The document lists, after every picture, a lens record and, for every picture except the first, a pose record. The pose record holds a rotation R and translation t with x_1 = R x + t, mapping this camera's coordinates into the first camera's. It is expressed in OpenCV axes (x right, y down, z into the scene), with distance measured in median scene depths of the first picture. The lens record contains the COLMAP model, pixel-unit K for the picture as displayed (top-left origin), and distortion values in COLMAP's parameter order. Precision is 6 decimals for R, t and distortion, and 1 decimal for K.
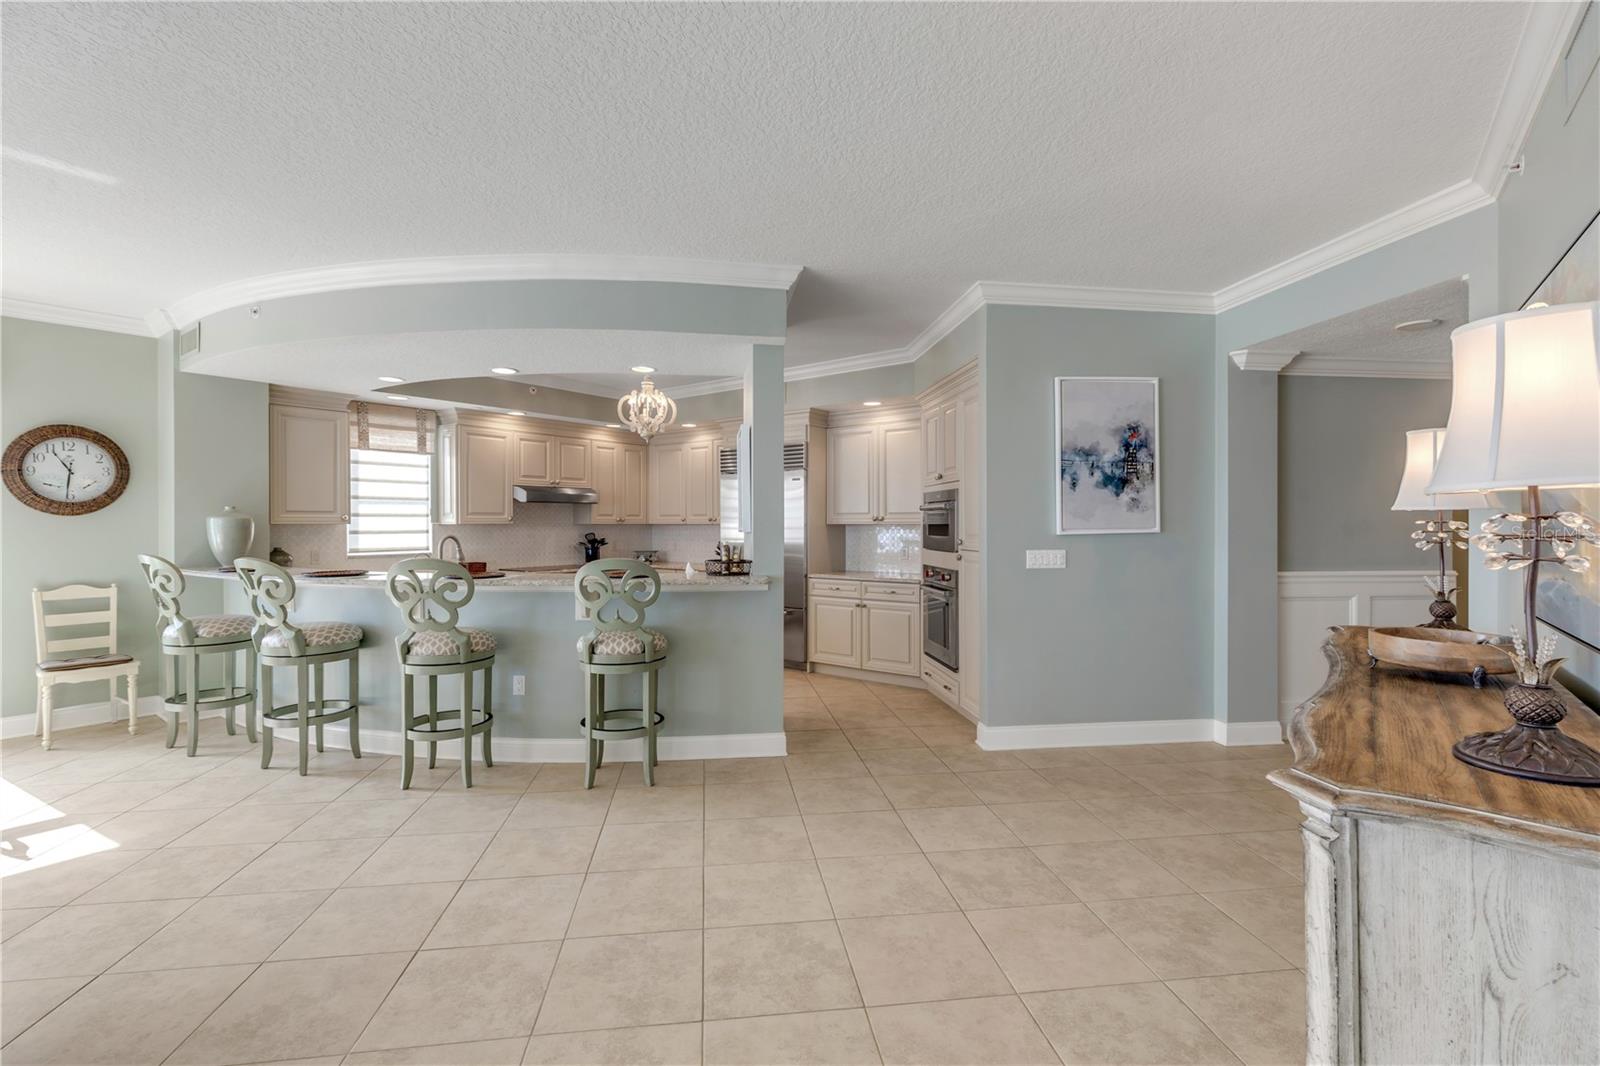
lens RADIAL K [[722.0, 0, 793.5], [0, 722.0, 527.1], [0, 0, 1]] dist [0.007105, -0.001595]
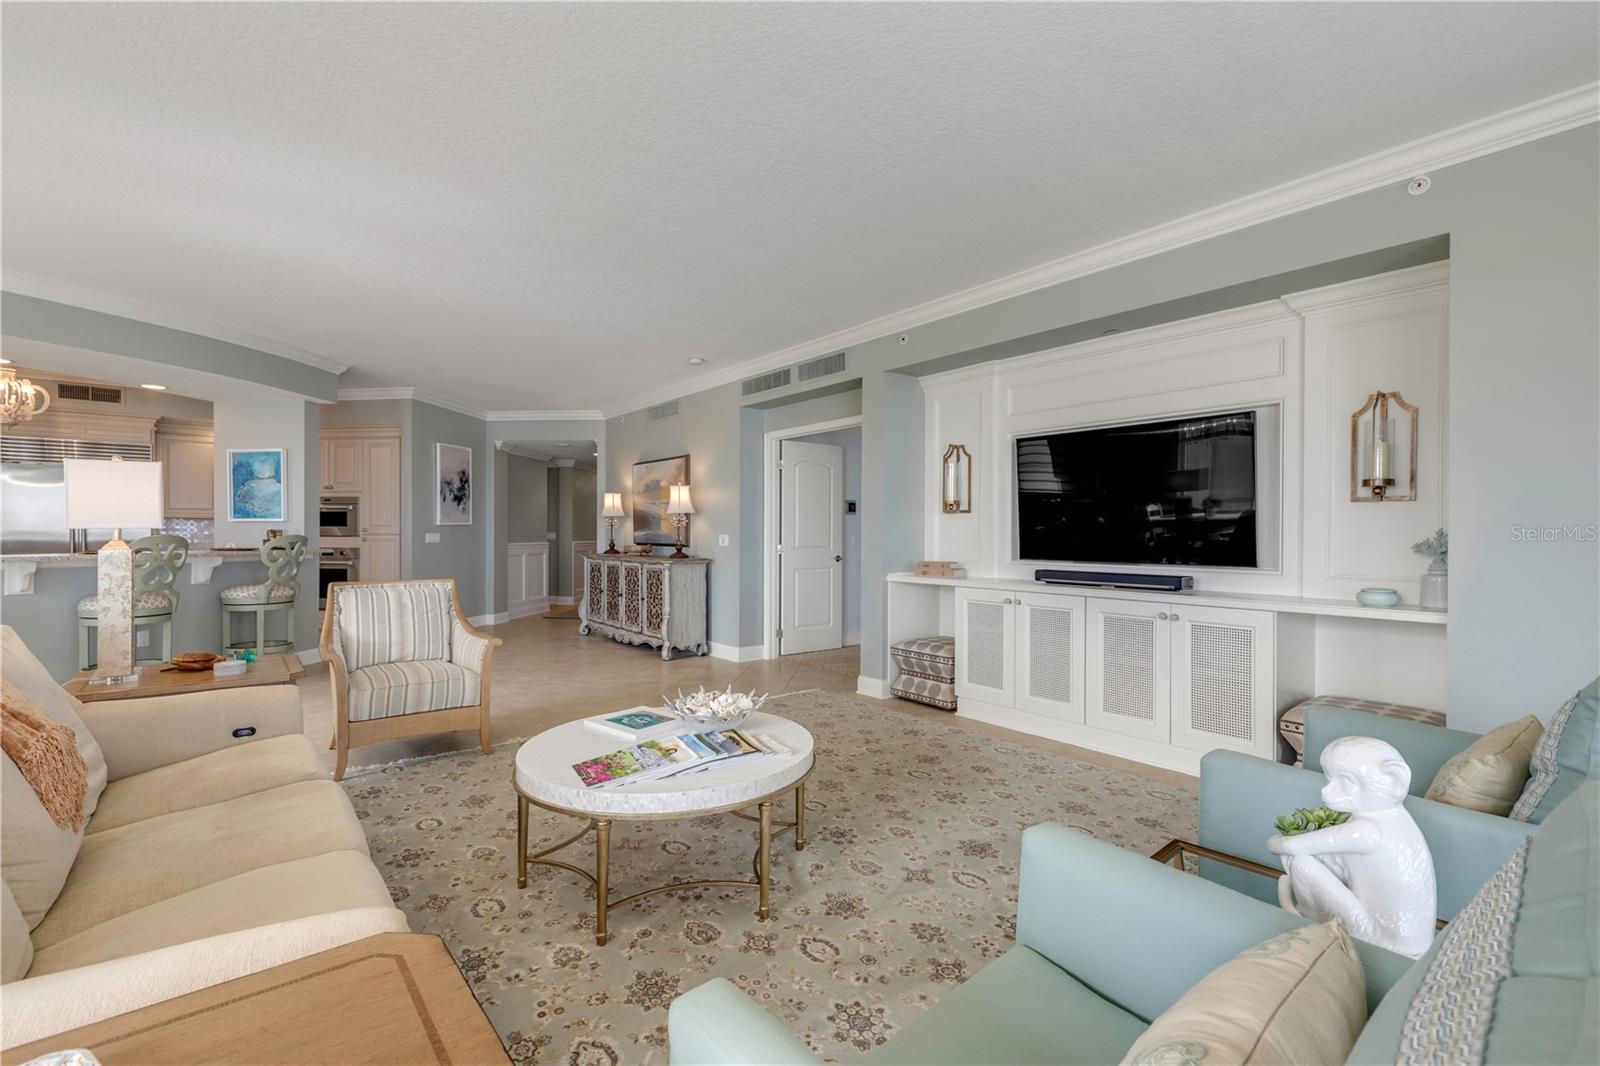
lens RADIAL K [[722.0, 0, 800.0], [0, 722.0, 534.7], [0, 0, 1]] dist [0.007105, -0.001595]
pose [[0.247885, -0.000970, 0.968789, -1.117966], [-0.000389, 0.999999, 0.001101, 0.029825], [-0.968789, -0.000650, 0.247885, -0.362502]]
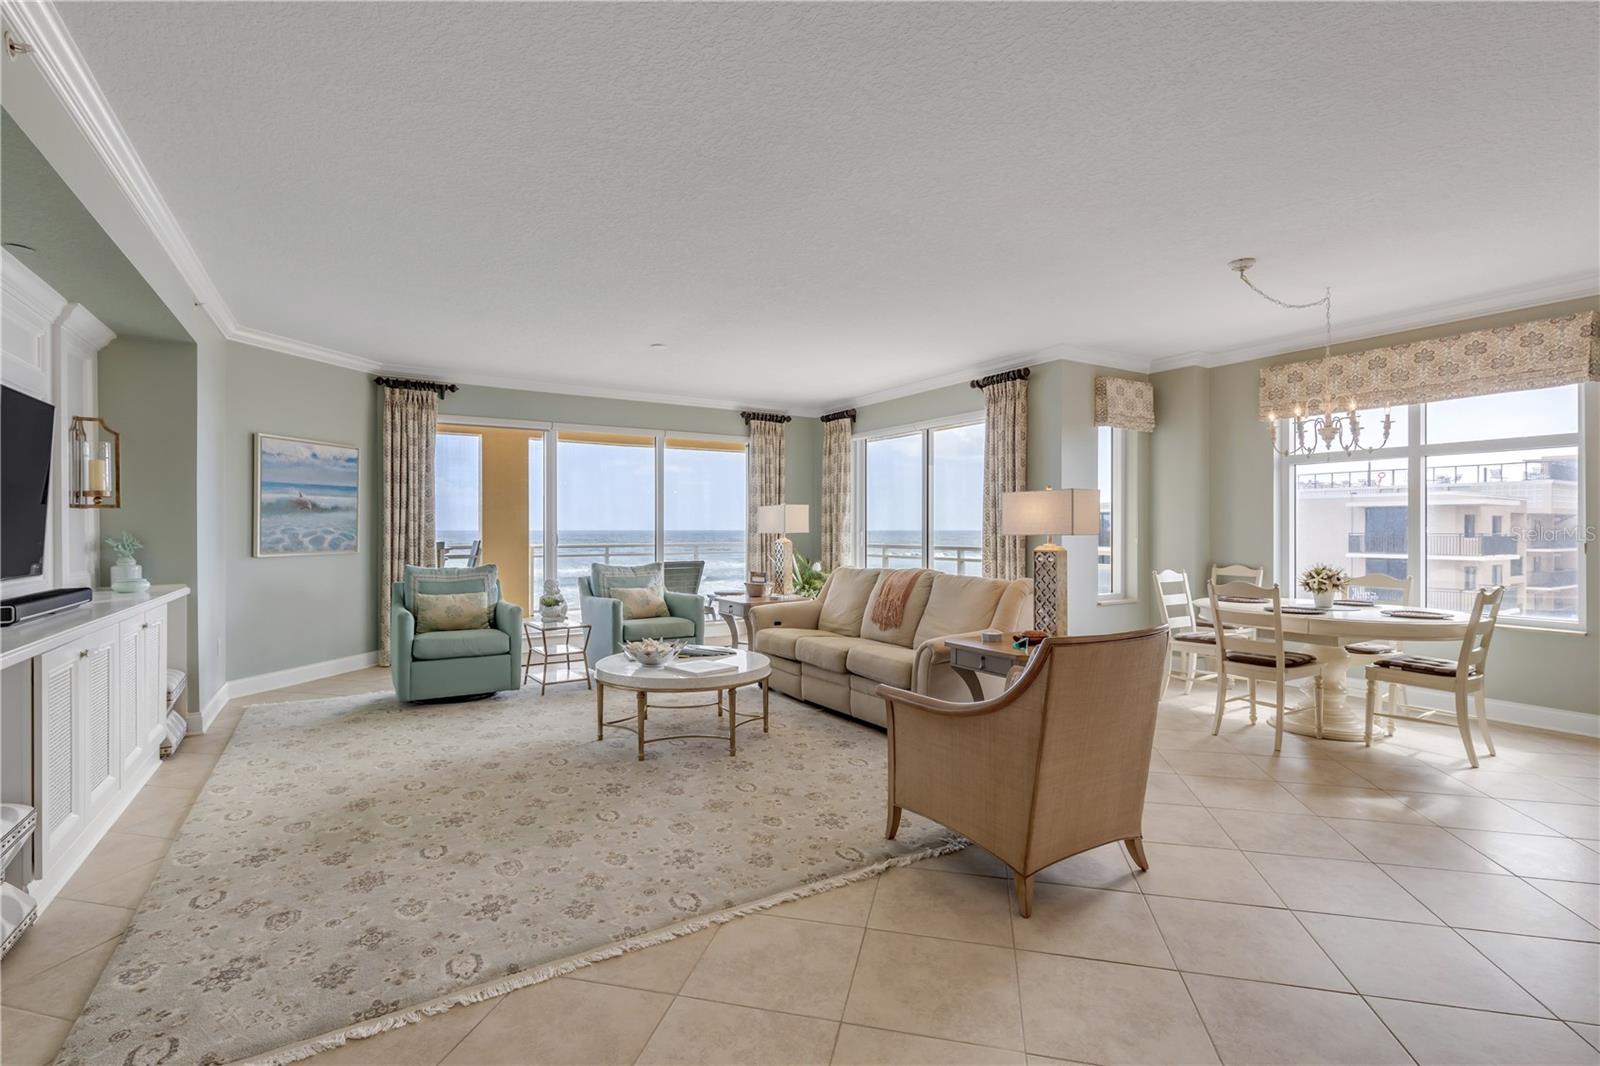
lens RADIAL K [[722.0, 0, 800.7], [0, 722.0, 524.5], [0, 0, 1]] dist [0.007105, -0.001595]
pose [[-0.350136, -0.002700, -0.936695, 0.151299], [-0.003071, 0.999994, -0.001735, 0.015407], [0.936694, 0.002270, -0.350142, 0.307879]]
